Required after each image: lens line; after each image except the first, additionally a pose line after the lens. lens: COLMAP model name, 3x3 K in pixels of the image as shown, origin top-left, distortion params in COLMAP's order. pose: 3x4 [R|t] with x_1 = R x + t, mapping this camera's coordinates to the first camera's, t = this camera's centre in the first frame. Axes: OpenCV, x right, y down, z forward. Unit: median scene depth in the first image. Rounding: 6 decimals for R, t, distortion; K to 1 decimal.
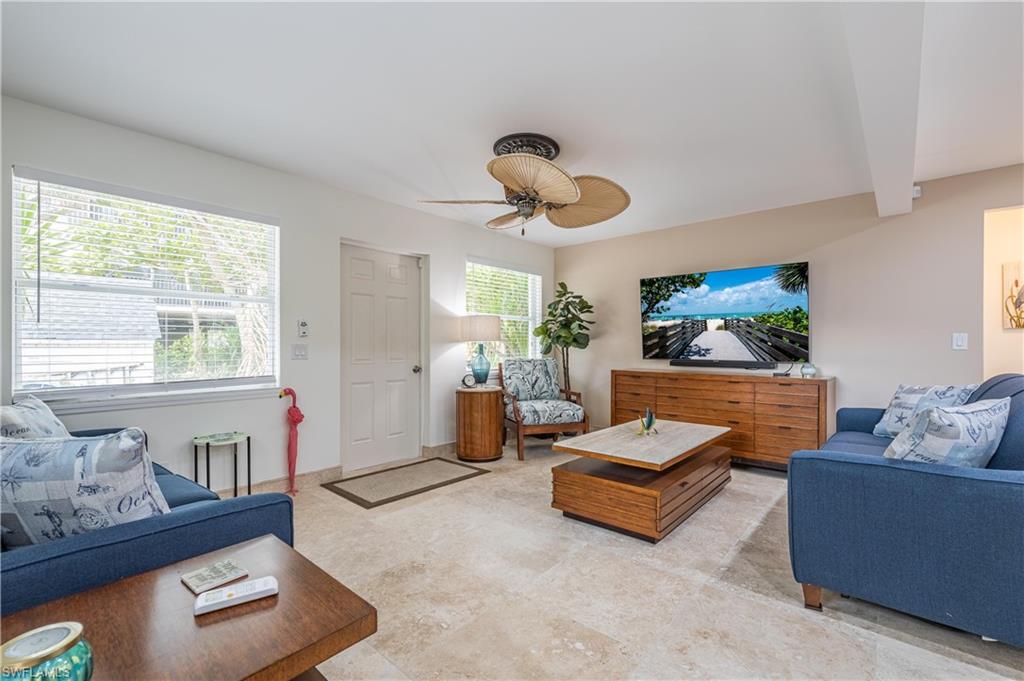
lens RADIAL K [[438.2, 0, 513.3], [0, 438.2, 346.5], [0, 0, 1]] dist [0.001150, -0.000313]
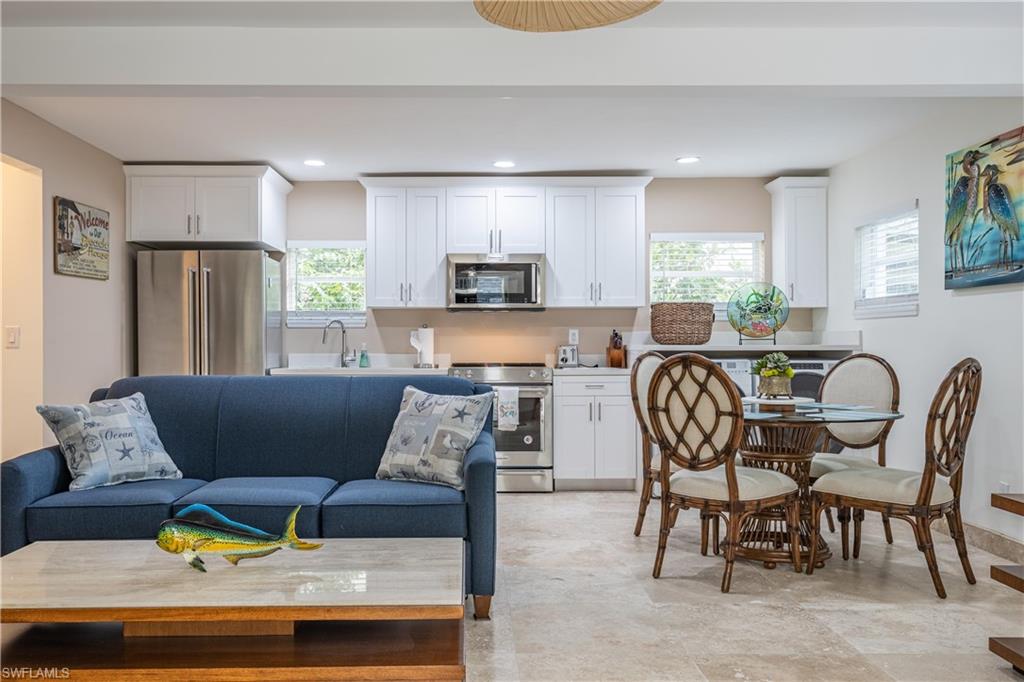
lens RADIAL K [[897.5, 0, 478.9], [0, 897.5, 344.1], [0, 0, 1]] dist [0.002417, 0.001164]
pose [[-0.666152, -0.000259, 0.745816, -0.320049], [0.002035, 0.999996, 0.002165, -0.001273], [-0.745813, 0.002960, -0.666149, 0.967468]]
